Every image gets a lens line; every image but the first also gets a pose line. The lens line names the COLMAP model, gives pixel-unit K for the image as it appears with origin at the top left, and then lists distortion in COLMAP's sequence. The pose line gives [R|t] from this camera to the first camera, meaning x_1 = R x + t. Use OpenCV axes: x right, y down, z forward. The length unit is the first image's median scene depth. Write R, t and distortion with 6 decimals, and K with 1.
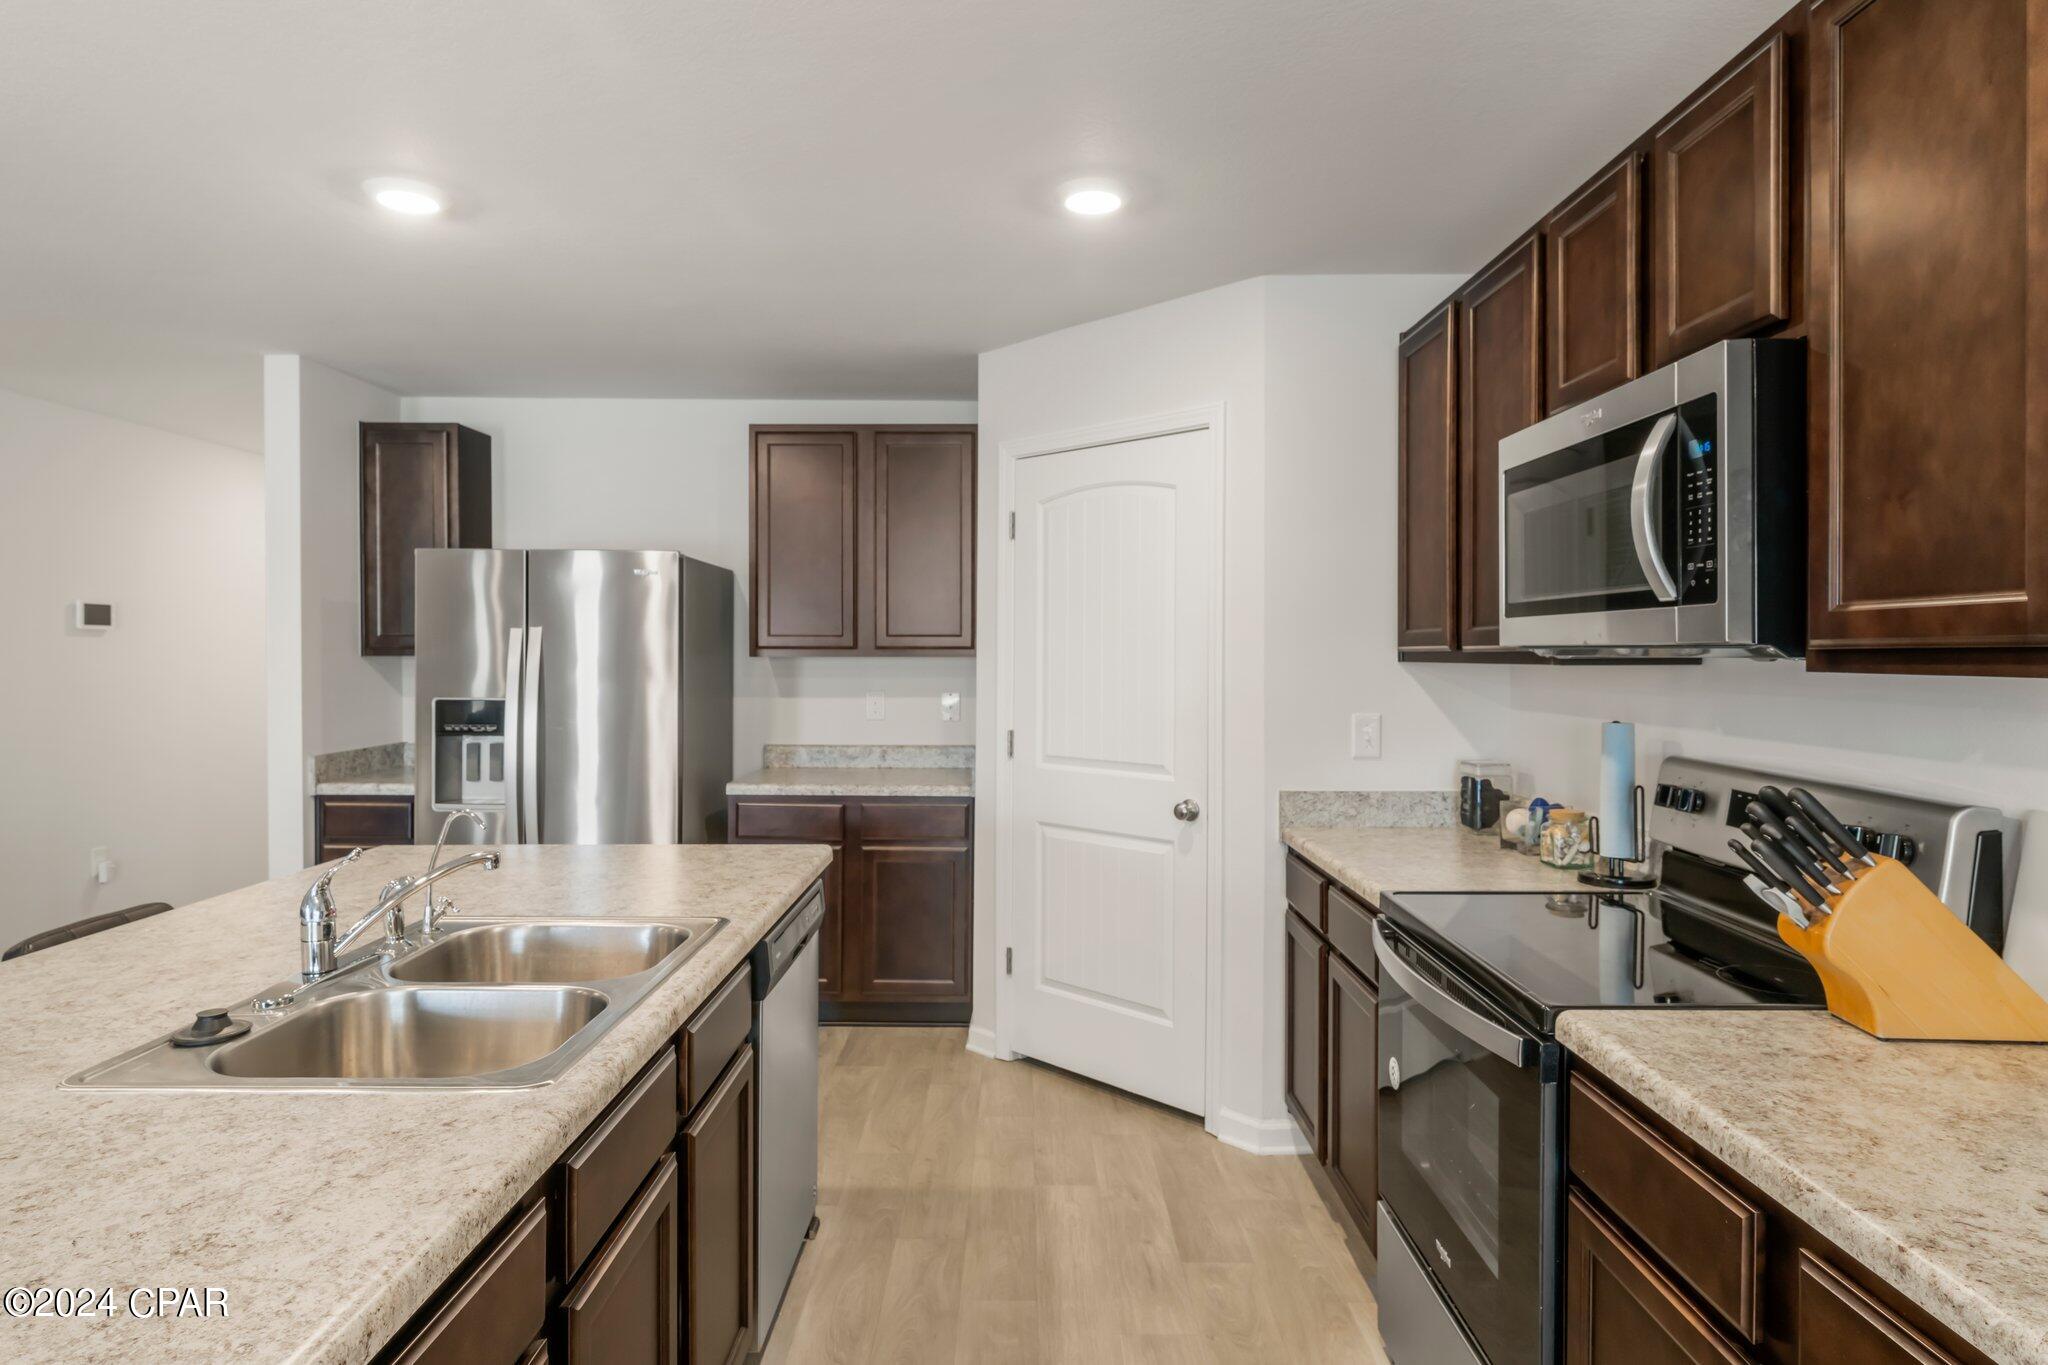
lens RADIAL K [[1170.9, 0, 1017.8], [0, 1170.9, 676.5], [0, 0, 1]] dist [-0.006244, 0.000399]
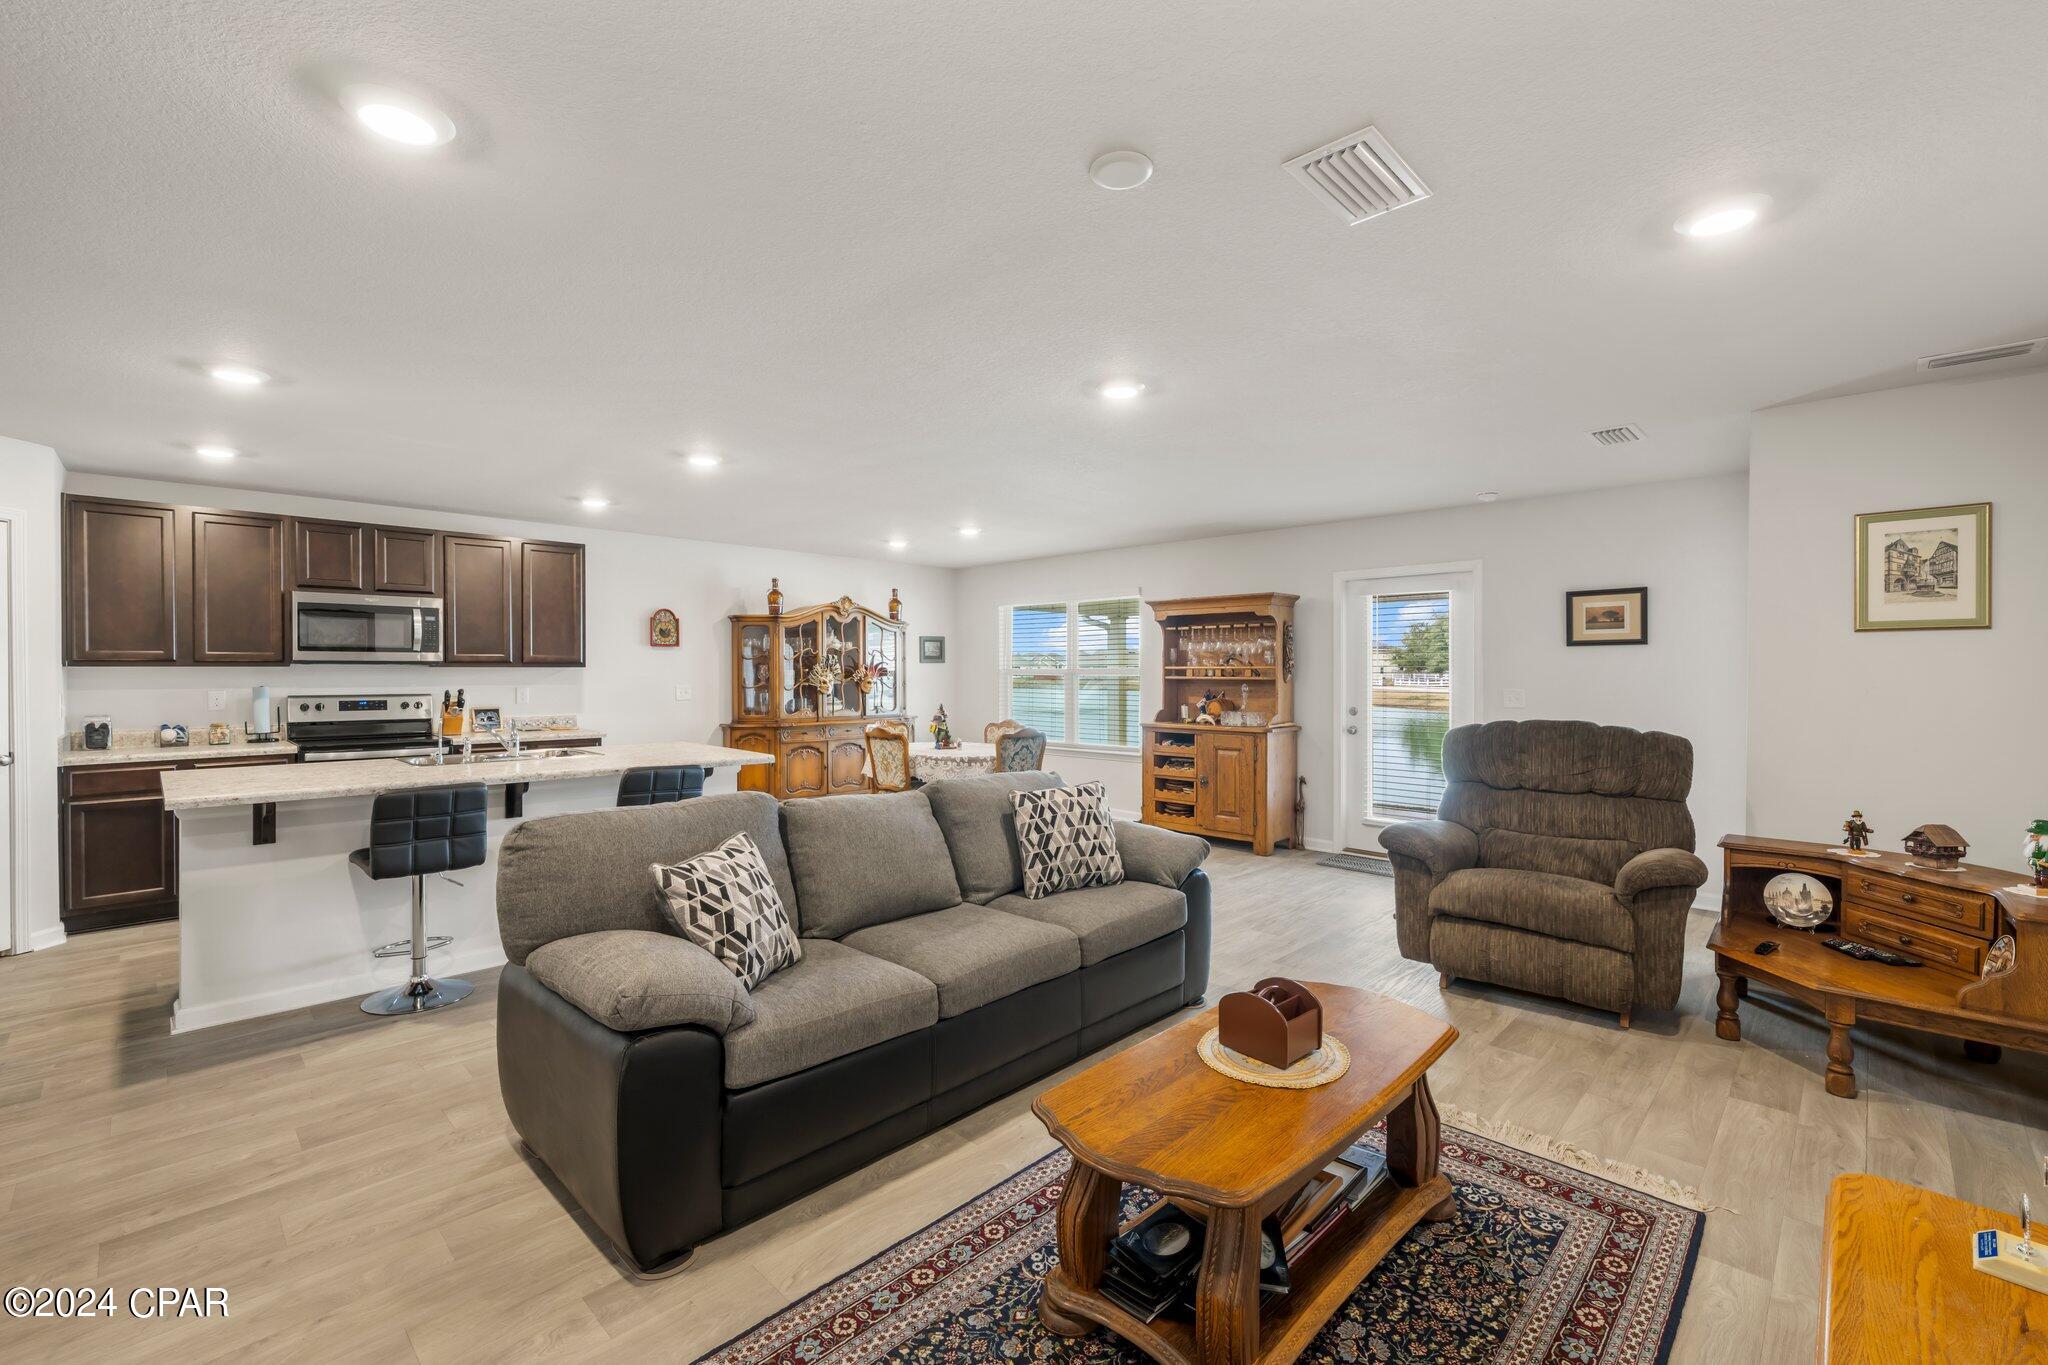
lens RADIAL K [[880.7, 0, 1020.2], [0, 880.7, 678.2], [0, 0, 1]] dist [0.000342, -0.000068]
pose [[-0.706114, -0.009022, 0.708040, -2.502315], [0.011981, 0.999623, 0.024685, -0.012241], [-0.707996, 0.025913, -0.705740, 1.283088]]
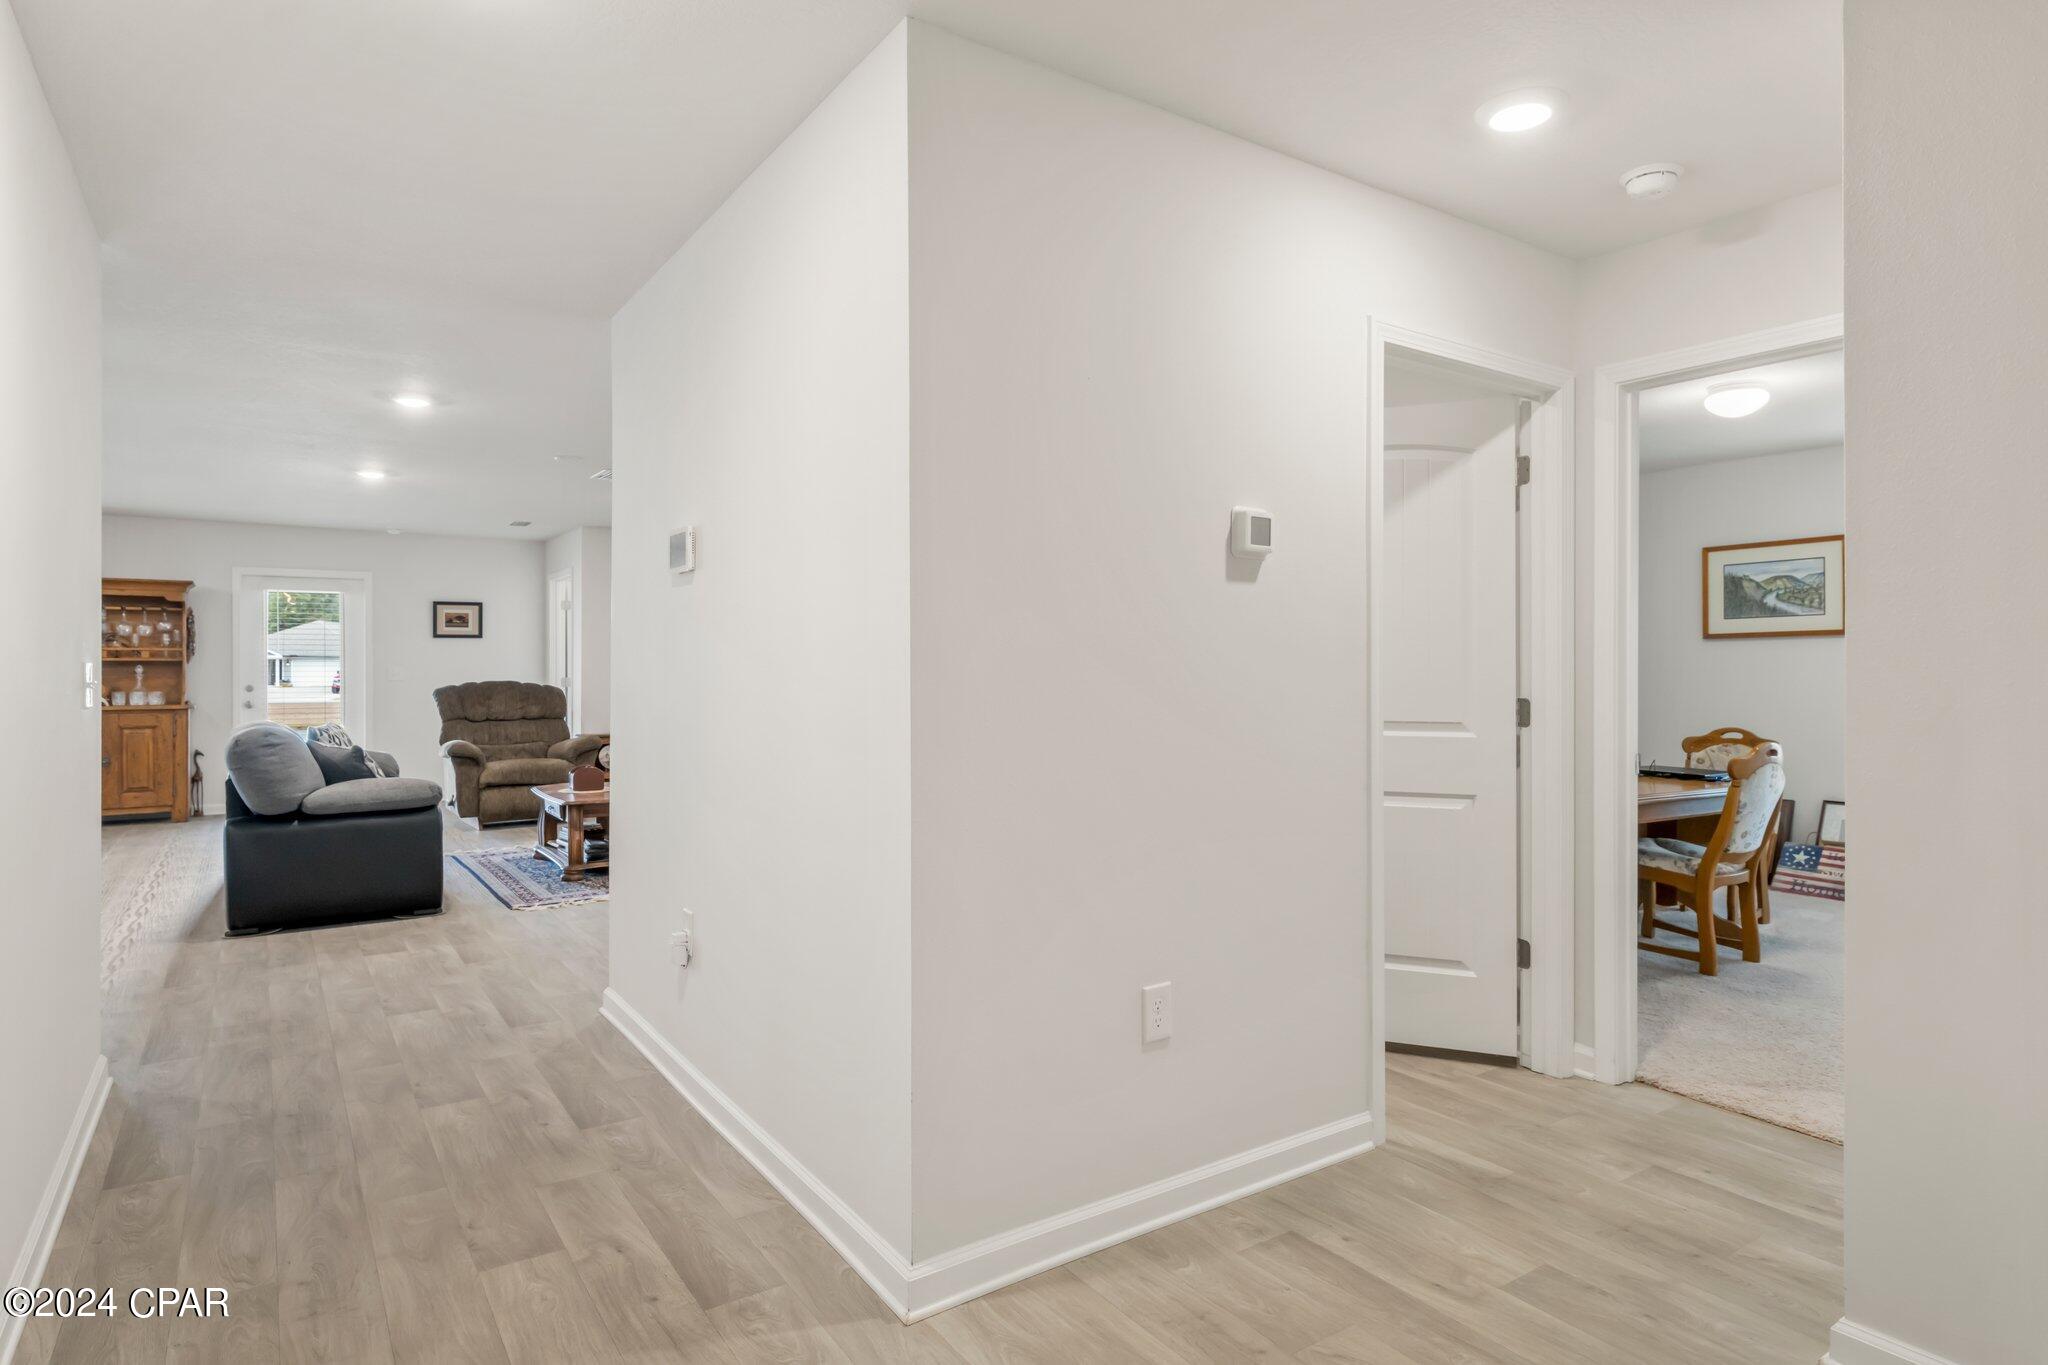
lens RADIAL K [[1134.2, 0, 1042.6], [0, 1134.2, 663.6], [0, 0, 1]] dist [0.001059, 0.000416]
pose [[-0.827024, -0.004187, -0.562151, -1.346295], [-0.012300, 0.999868, 0.010648, 0.001911], [0.562032, 0.015721, -0.826966, 3.662932]]
